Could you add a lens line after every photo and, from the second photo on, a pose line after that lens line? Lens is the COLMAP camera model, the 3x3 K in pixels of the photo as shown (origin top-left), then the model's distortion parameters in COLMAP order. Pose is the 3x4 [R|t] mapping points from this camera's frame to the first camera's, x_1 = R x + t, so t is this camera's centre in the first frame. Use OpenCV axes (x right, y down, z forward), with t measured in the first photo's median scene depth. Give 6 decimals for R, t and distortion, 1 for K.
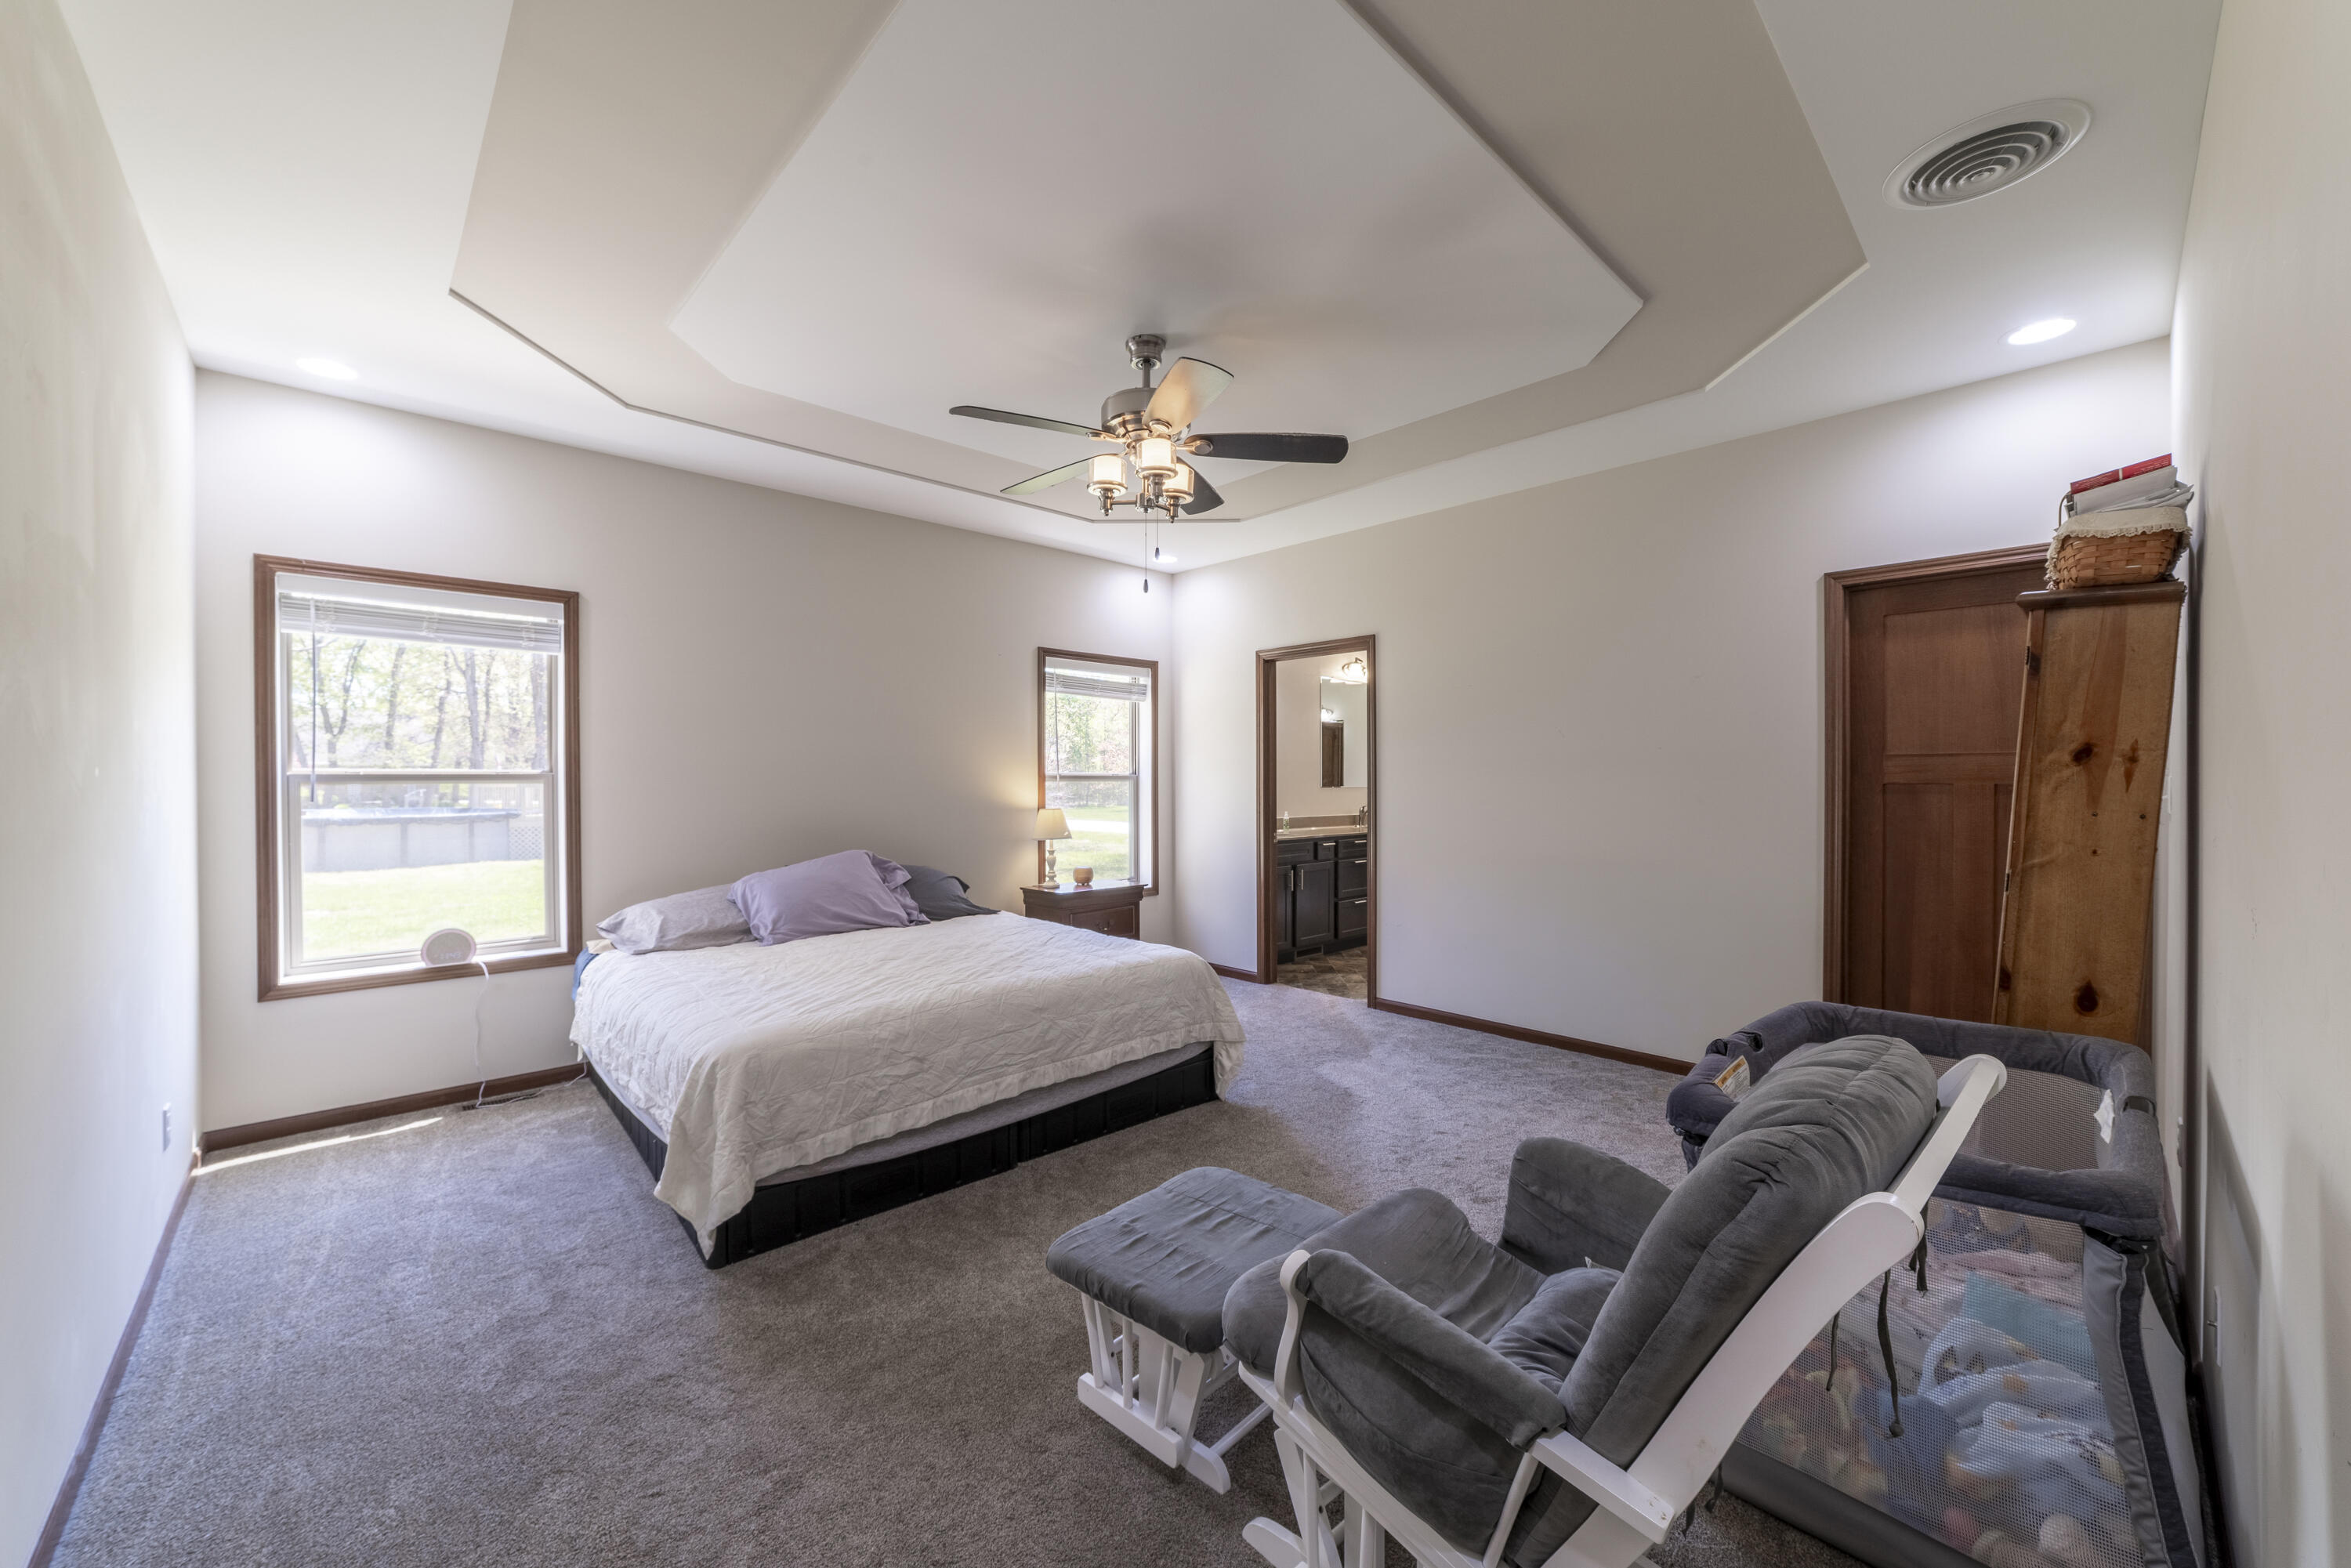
lens RADIAL K [[894.3, 0, 1165.2], [0, 894.3, 788.2], [0, 0, 1]] dist [-0.009030, 0.000076]
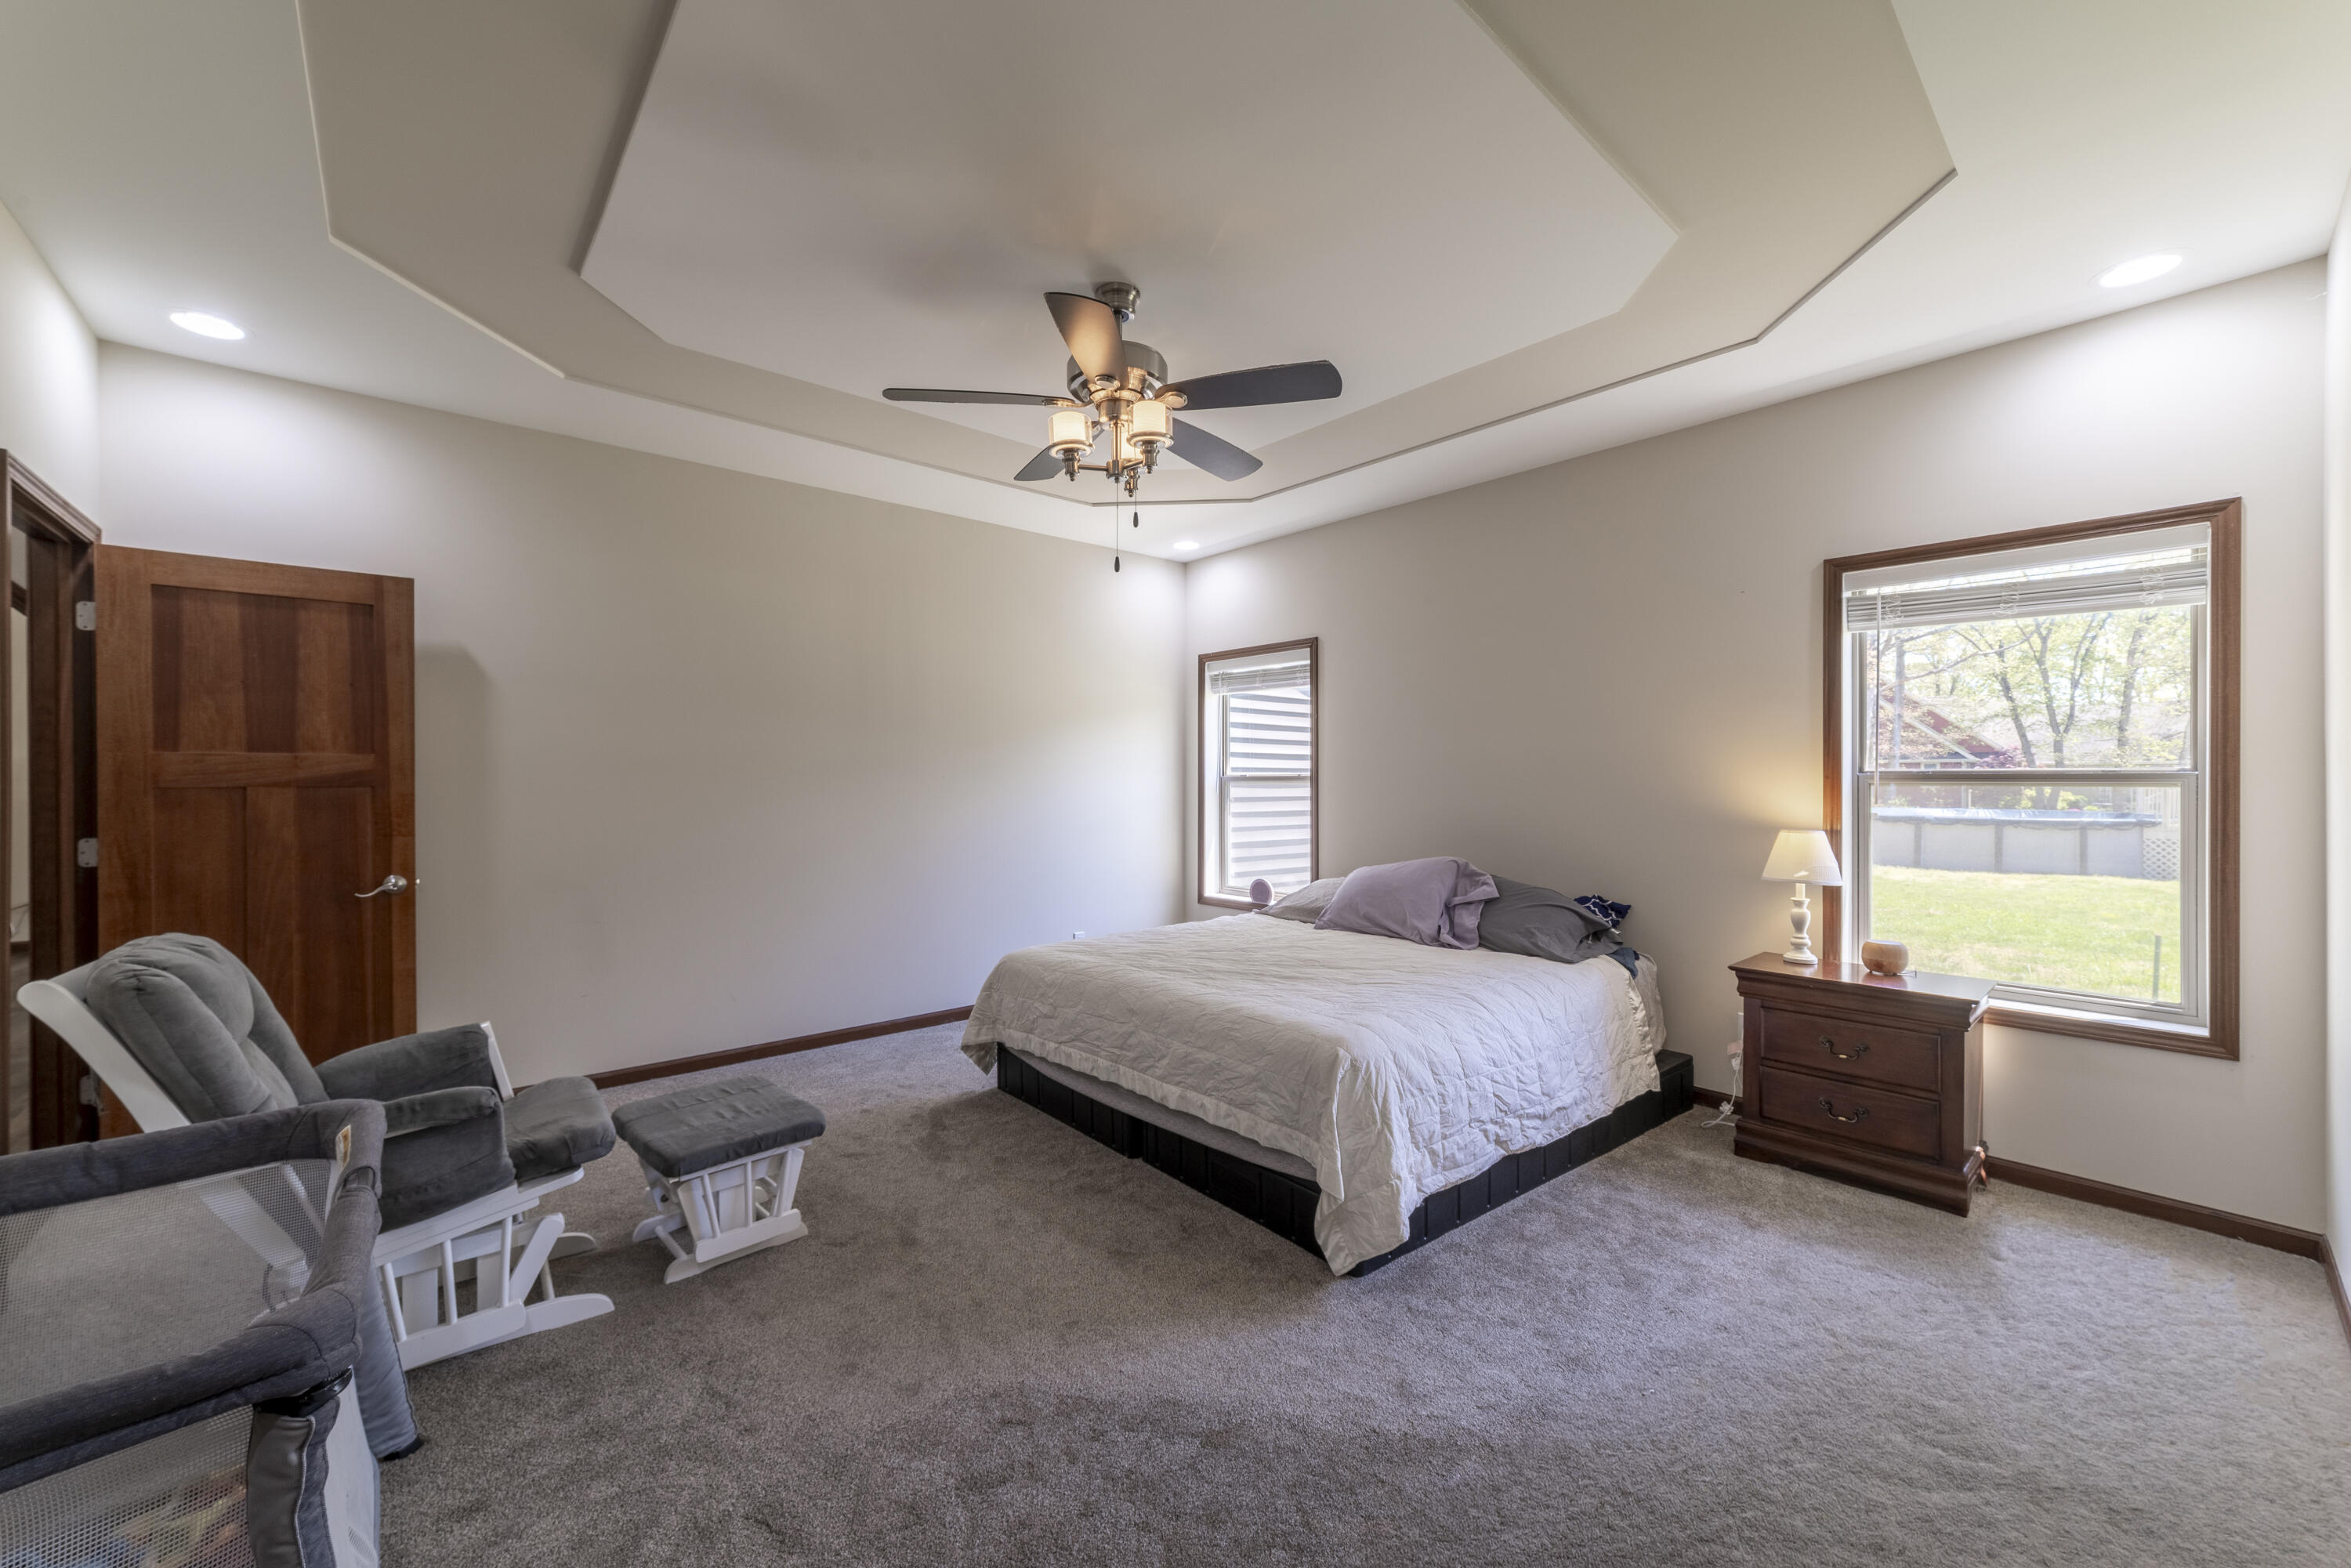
lens RADIAL K [[894.3, 0, 1161.4], [0, 894.3, 777.4], [0, 0, 1]] dist [-0.009030, 0.000076]
pose [[-0.029350, -0.001464, -0.999568, 0.454277], [-0.010576, 0.999943, -0.001154, -0.006843], [0.999513, 0.010538, -0.029364, 0.561423]]
